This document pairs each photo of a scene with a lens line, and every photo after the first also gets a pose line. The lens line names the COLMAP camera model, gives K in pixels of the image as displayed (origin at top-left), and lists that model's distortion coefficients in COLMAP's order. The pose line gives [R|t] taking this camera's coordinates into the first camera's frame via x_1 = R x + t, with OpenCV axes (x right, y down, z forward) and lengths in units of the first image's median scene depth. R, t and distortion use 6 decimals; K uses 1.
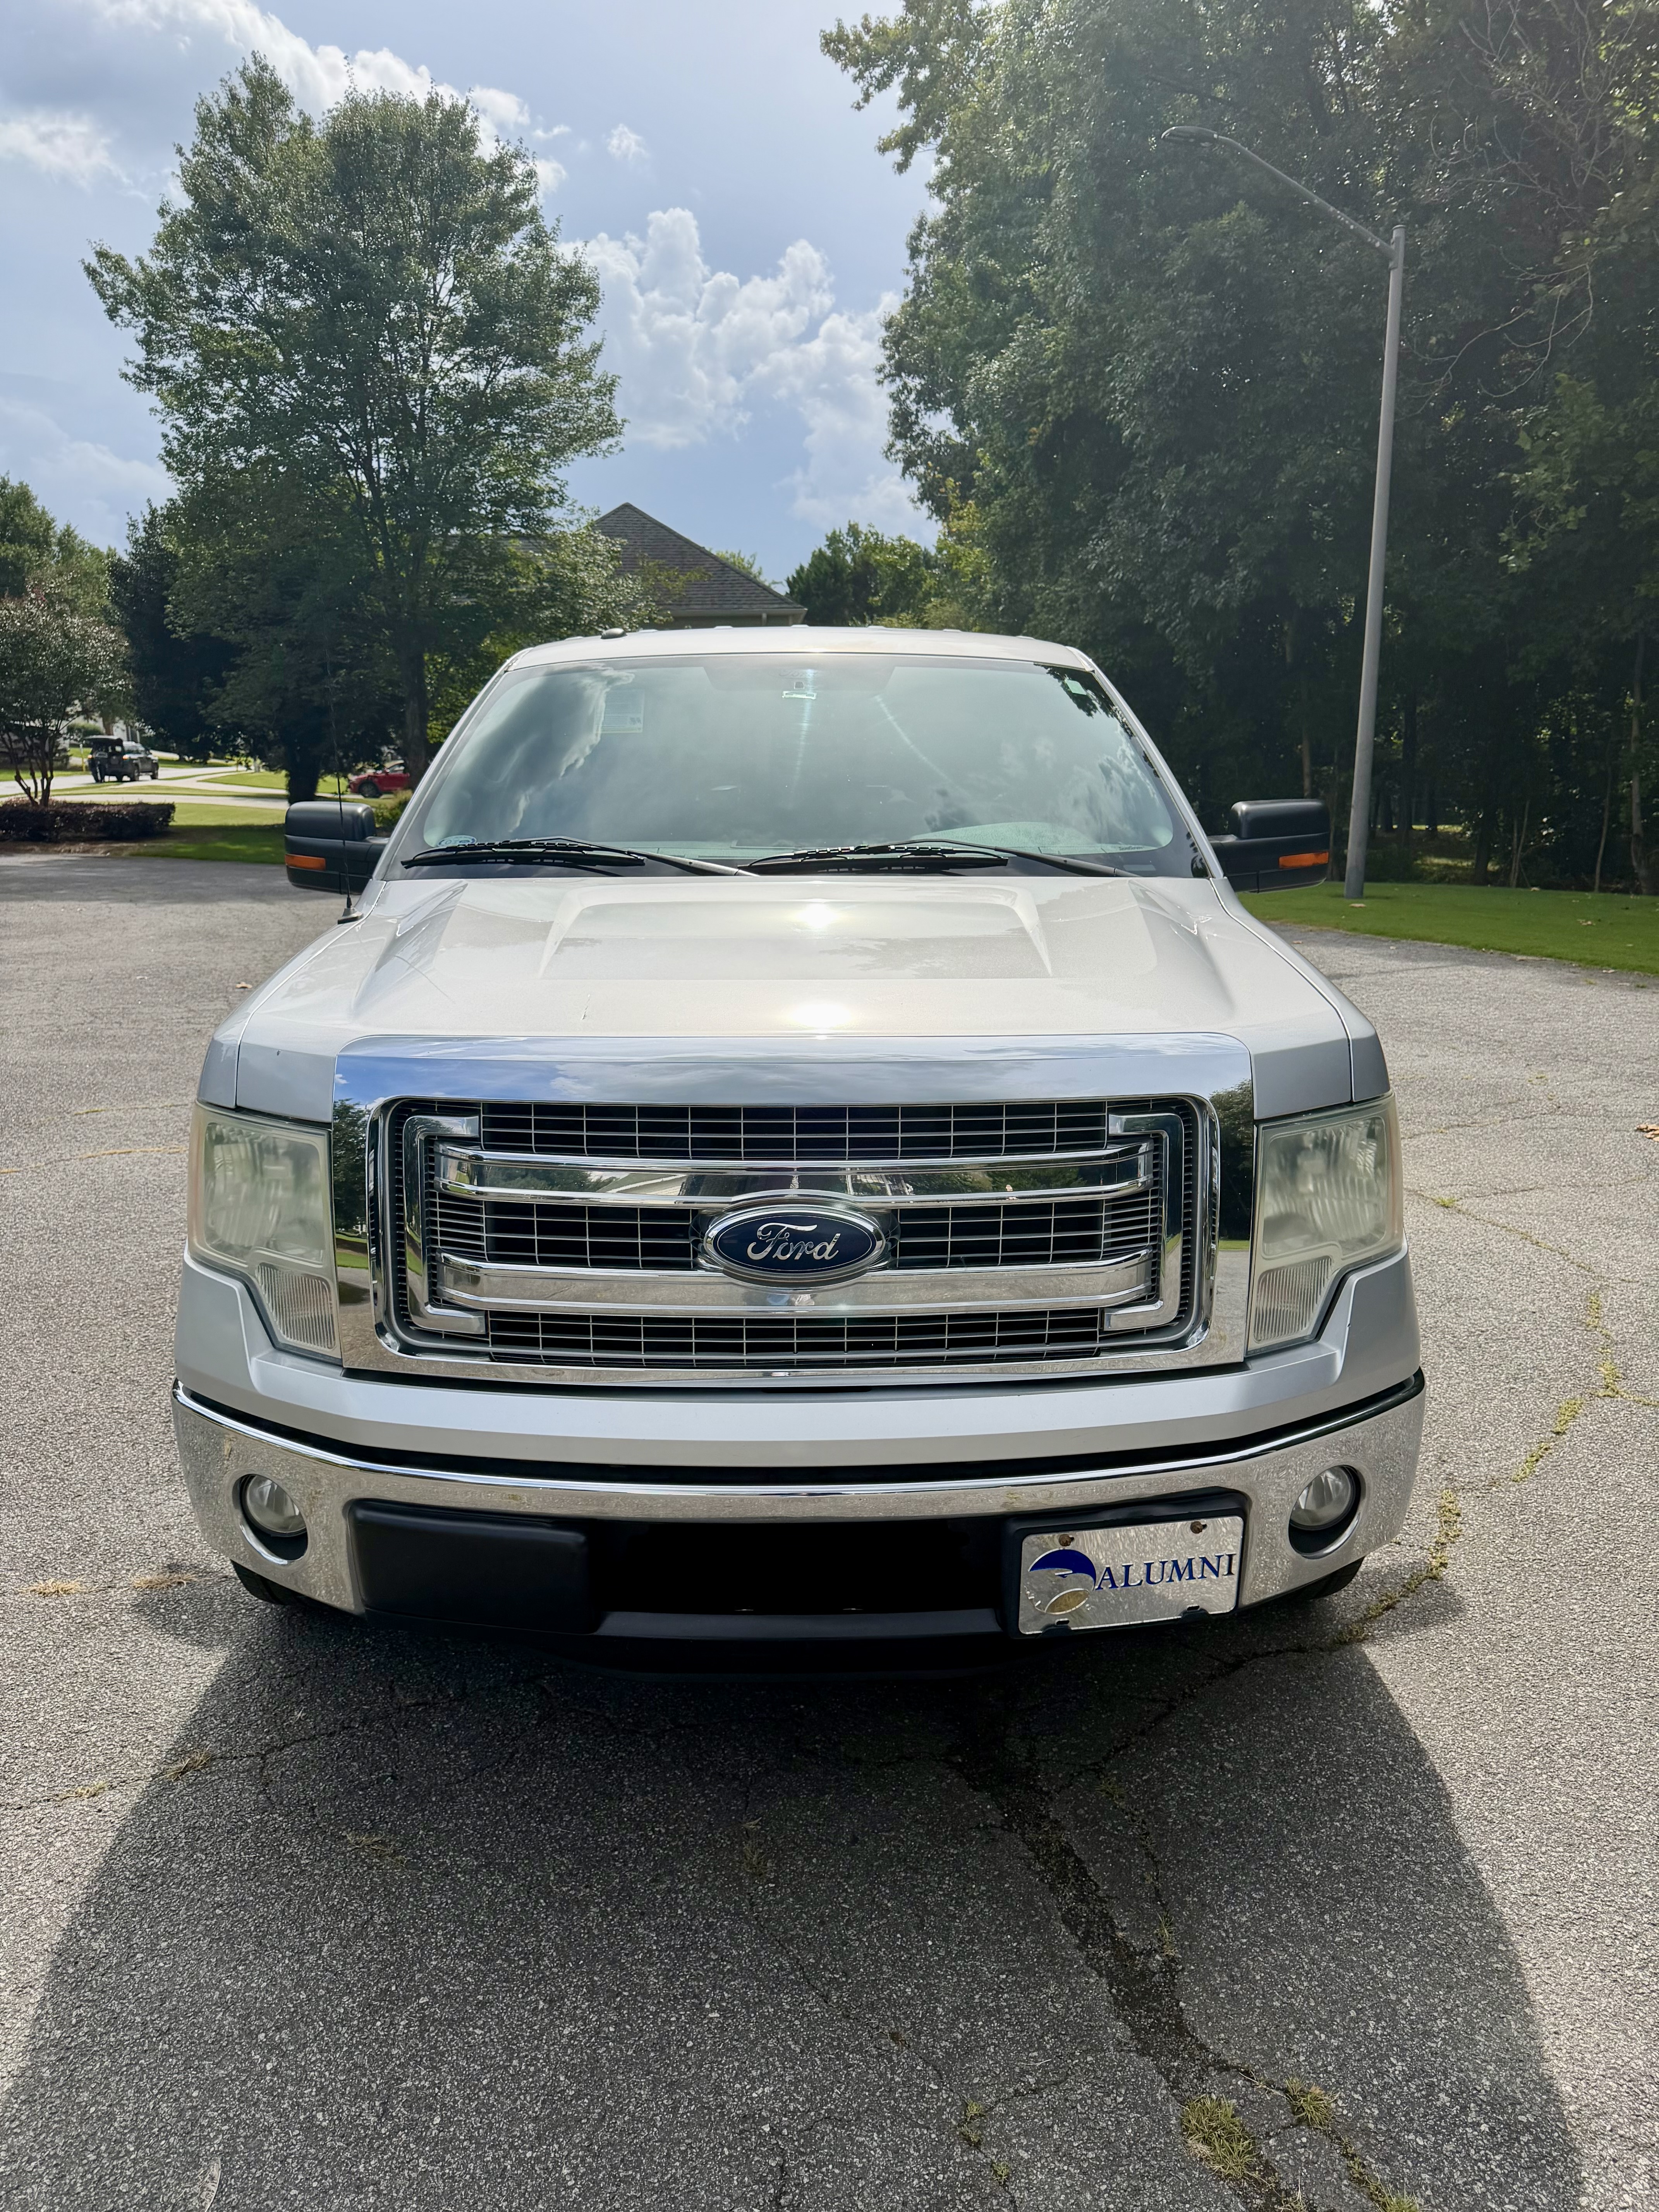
lens RADIAL K [[1564.5, 0, 837.4], [0, 1564.5, 1124.2], [0, 0, 1]] dist [0.040228, -0.055352]
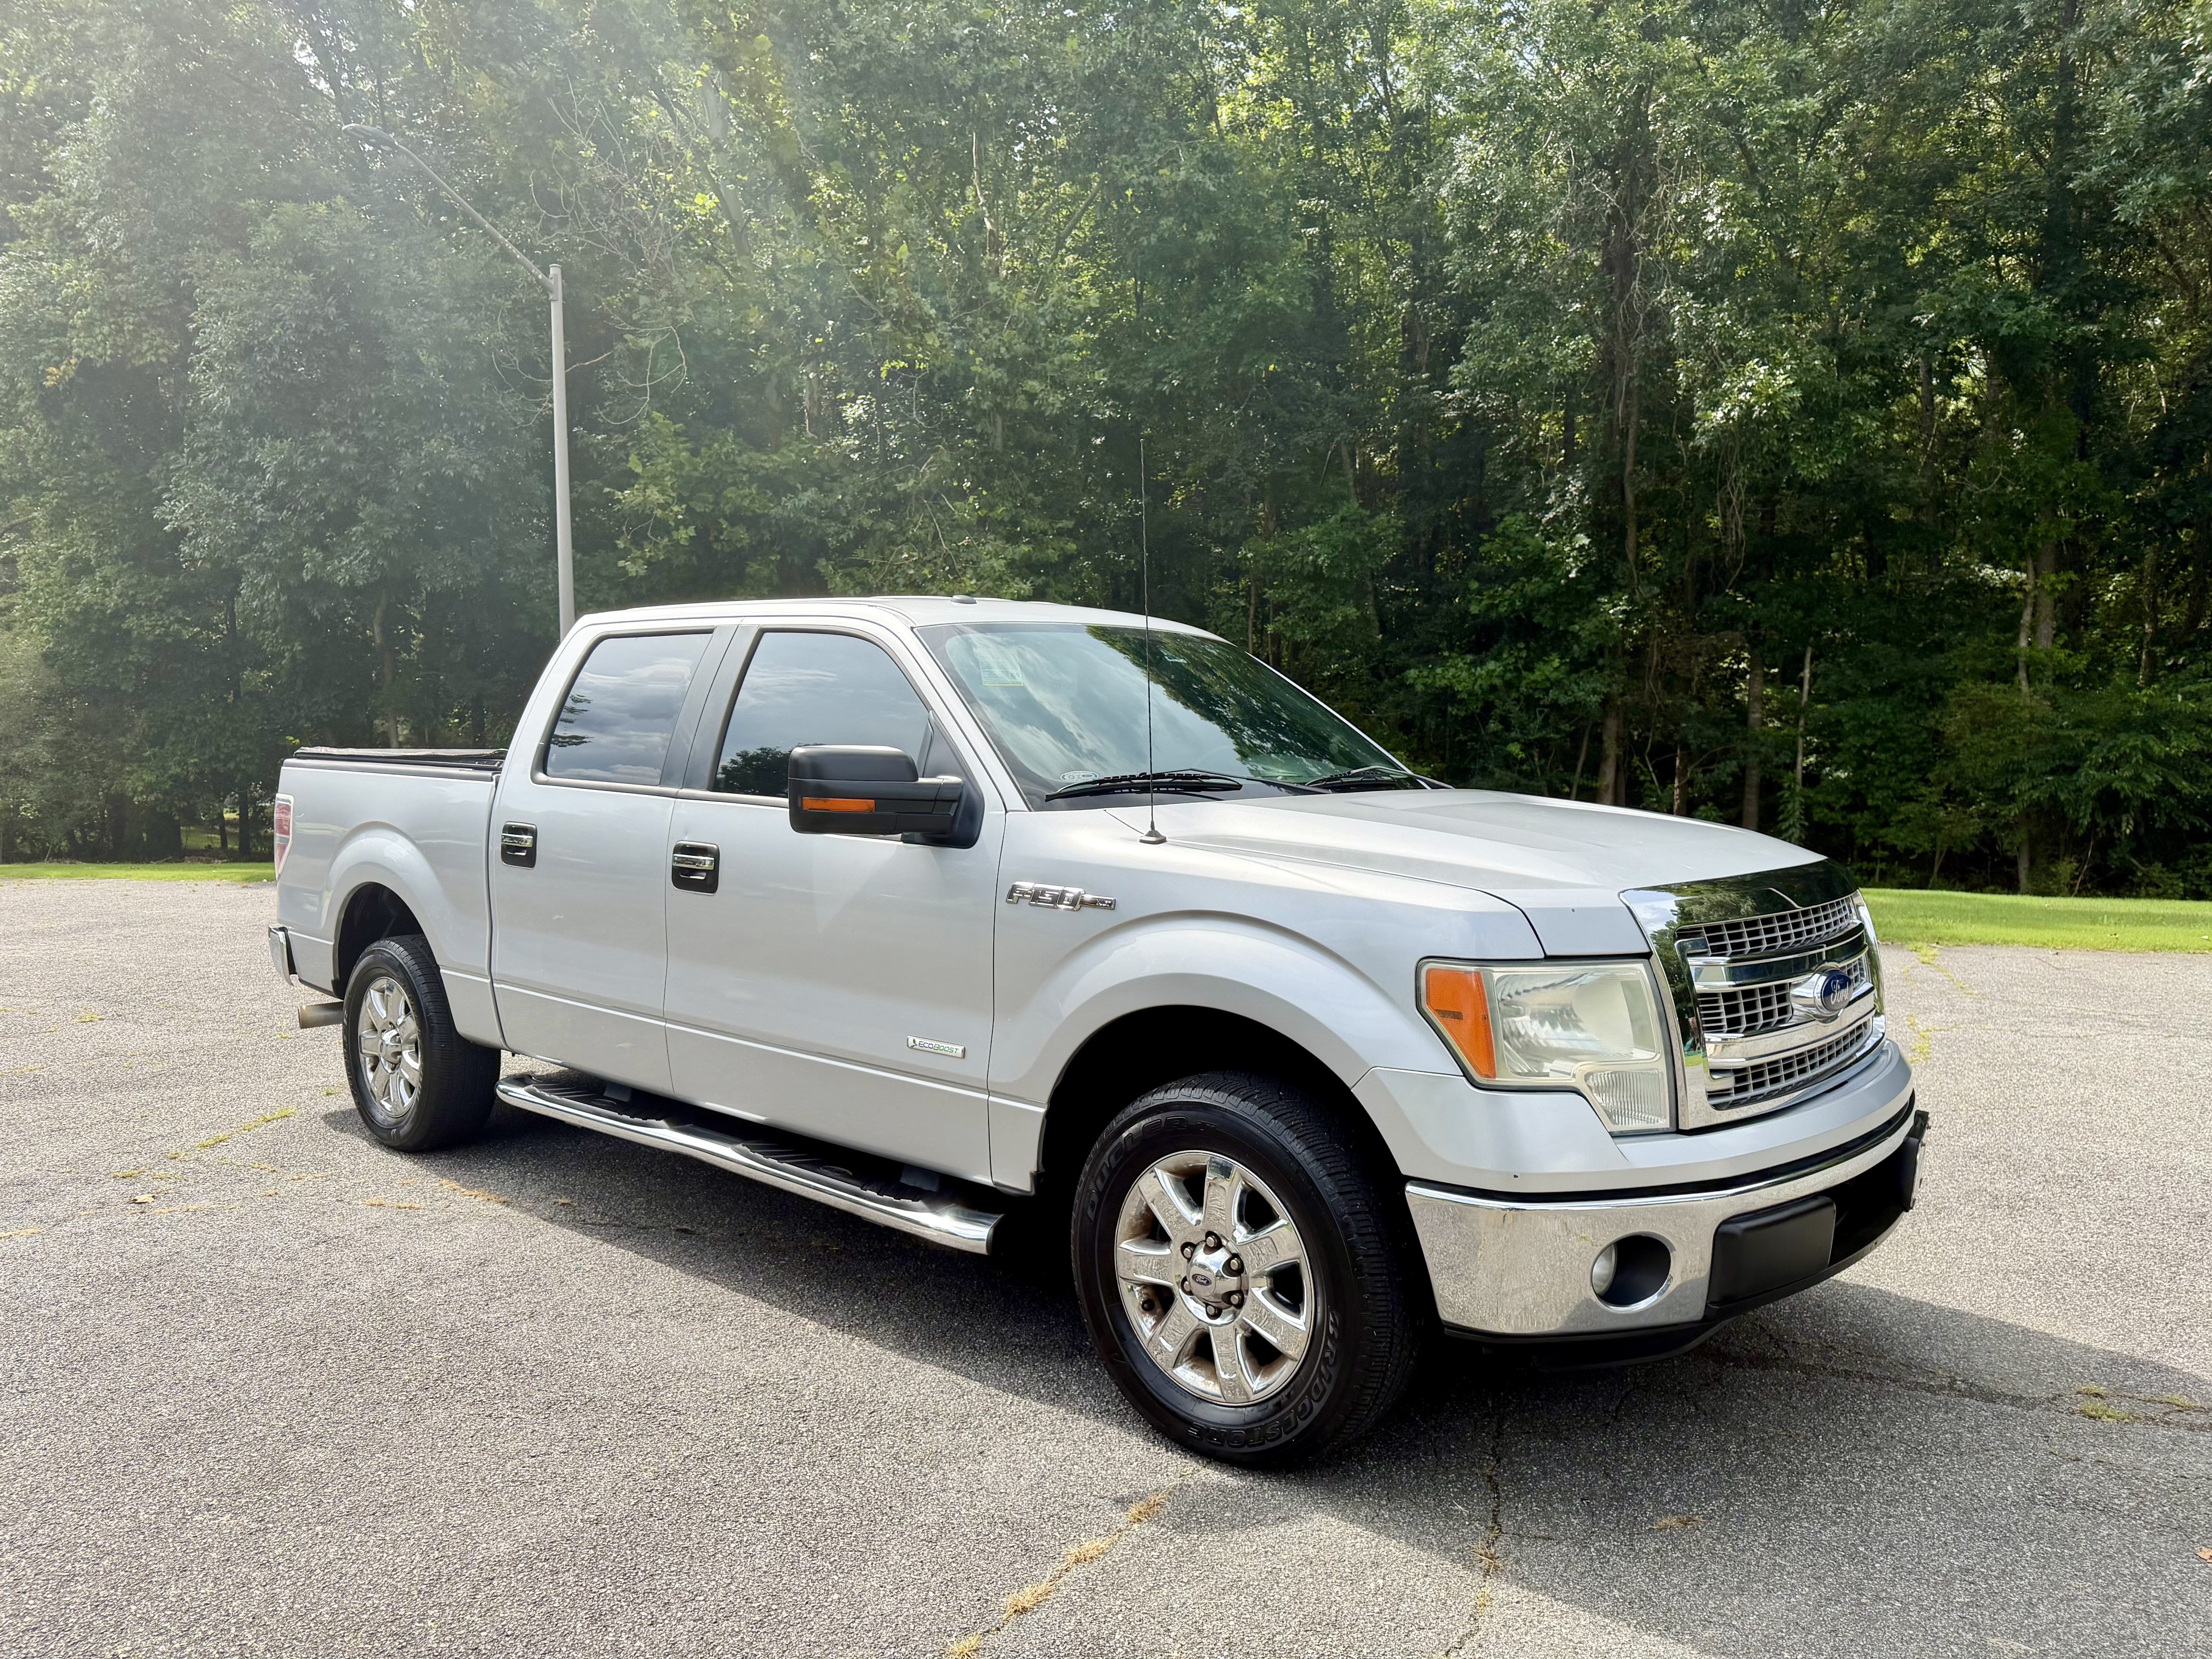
lens RADIAL K [[1564.5, 0, 1106.7], [0, 1564.5, 881.5], [0, 0, 1]] dist [0.040228, -0.055352]
pose [[0.672032, -0.060610, 0.738038, -0.180749], [0.164803, 0.983892, -0.069263, -0.004915], [-0.721951, 0.168178, 0.671195, 0.046004]]
